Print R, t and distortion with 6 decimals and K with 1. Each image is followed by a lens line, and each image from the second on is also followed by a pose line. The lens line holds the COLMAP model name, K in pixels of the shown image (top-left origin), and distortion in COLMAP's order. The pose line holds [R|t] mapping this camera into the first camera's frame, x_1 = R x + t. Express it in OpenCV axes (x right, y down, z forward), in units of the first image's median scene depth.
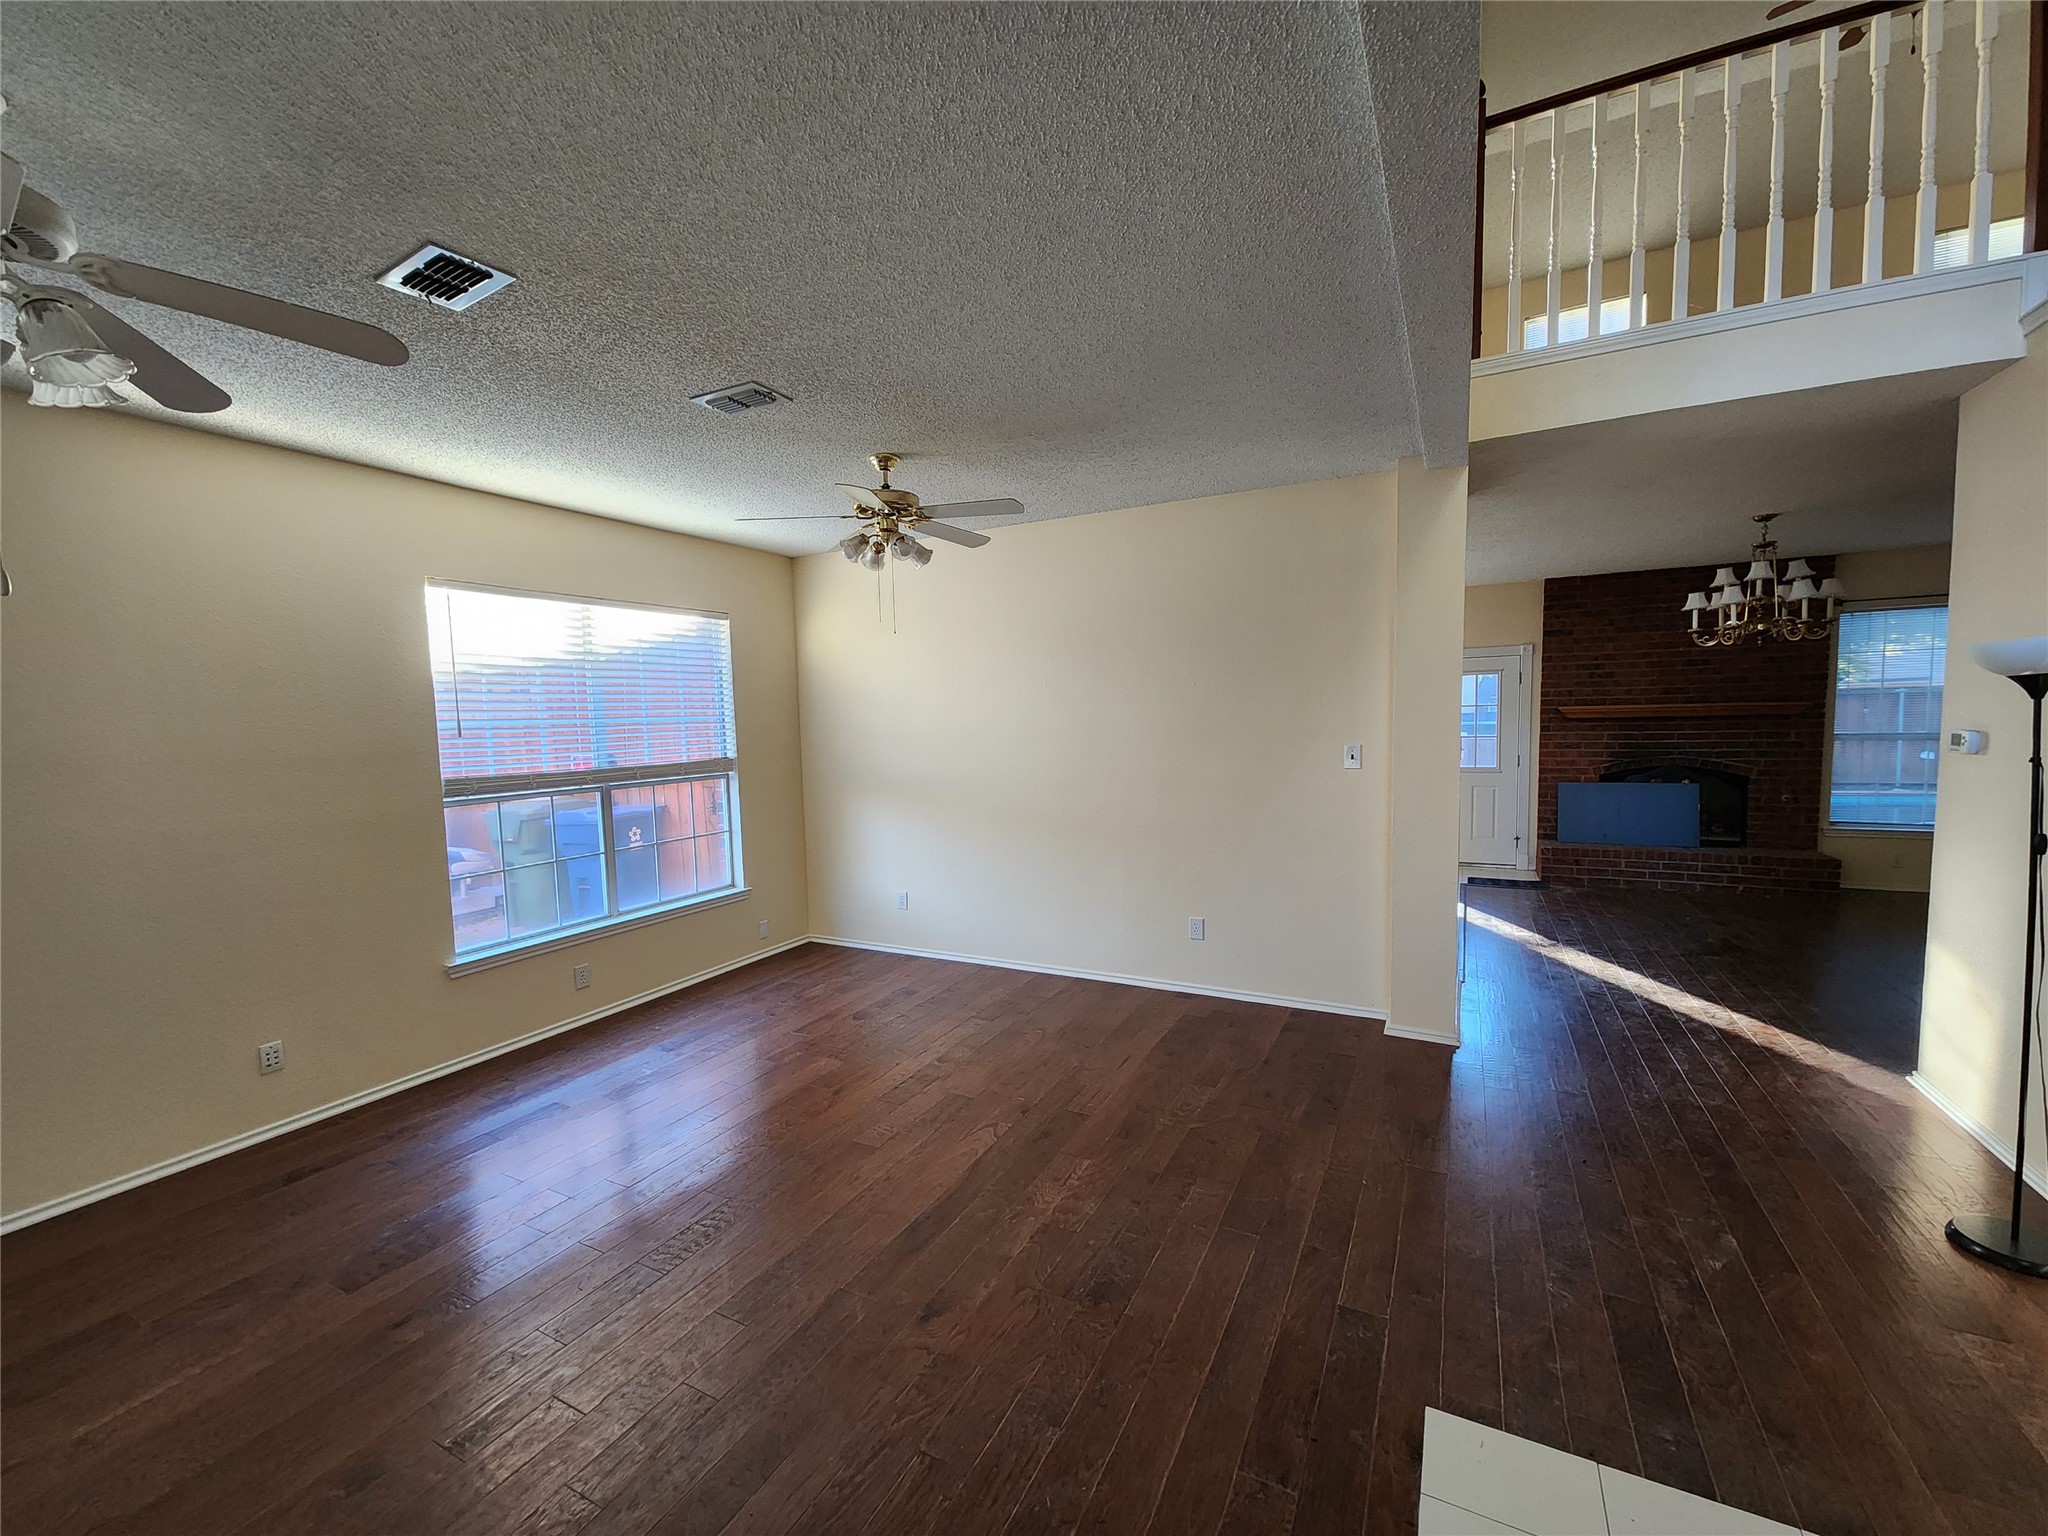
lens RADIAL K [[842.9, 0, 1004.8], [0, 842.9, 784.7], [0, 0, 1]] dist [0.001281, -0.000065]
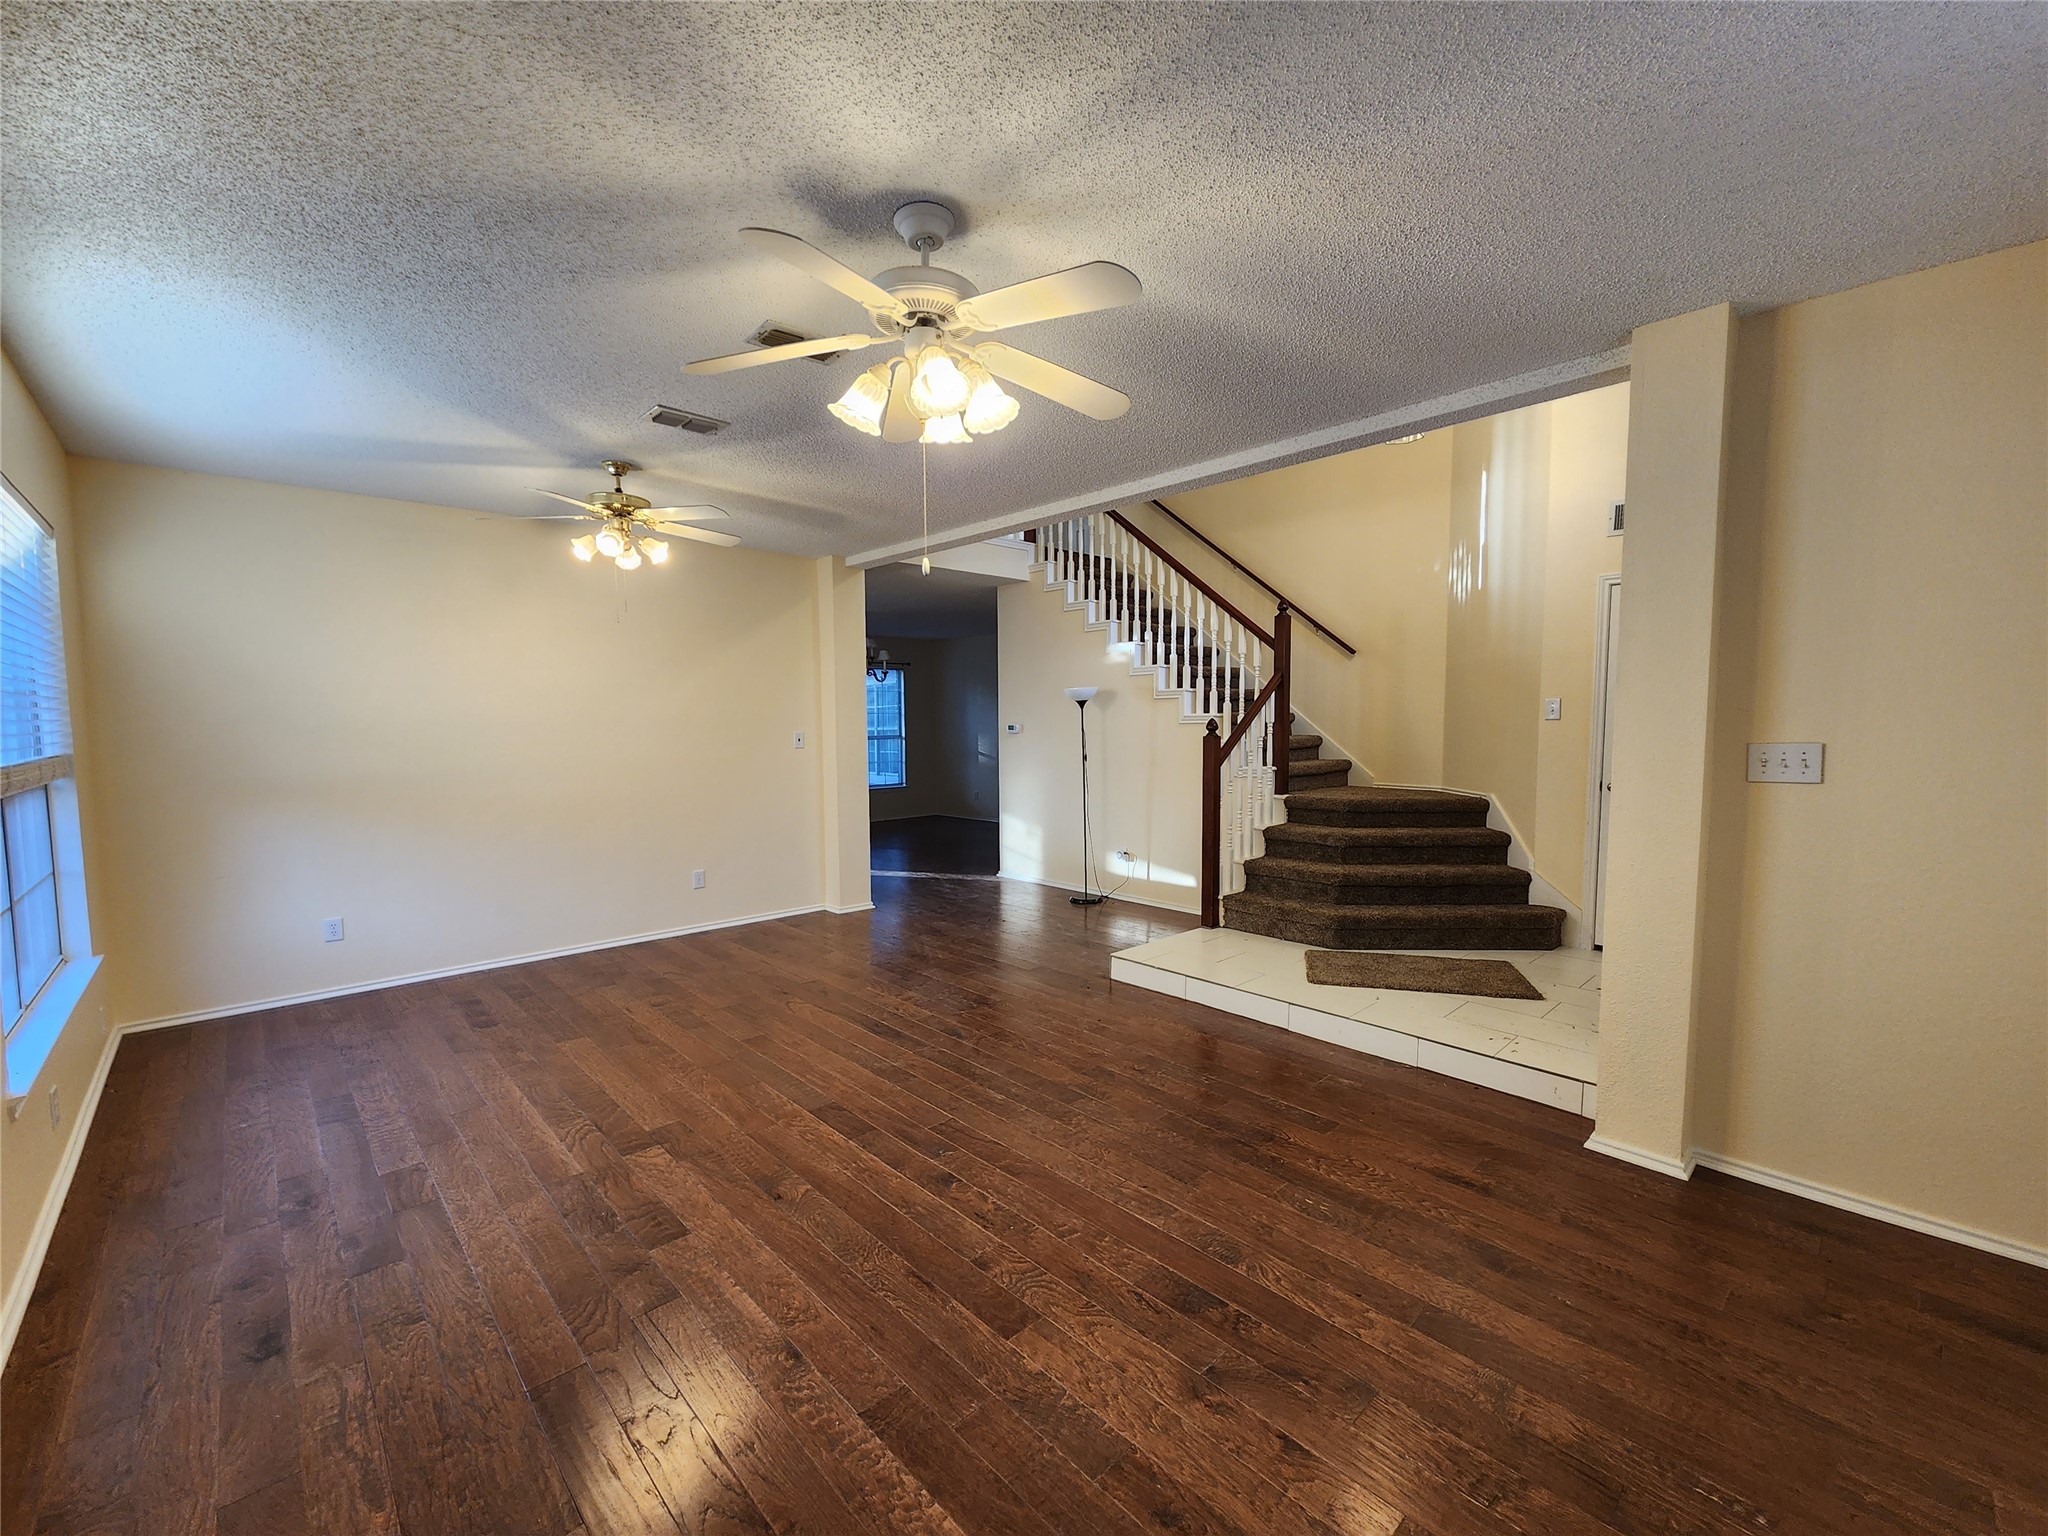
lens RADIAL K [[842.5, 0, 1020.3], [0, 842.5, 777.3], [0, 0, 1]] dist [-0.000509, -0.001263]
pose [[0.321955, -0.040805, 0.945875, -1.036019], [0.078078, 0.996812, 0.016426, 0.045489], [-0.943530, 0.068564, 0.324114, 0.167270]]
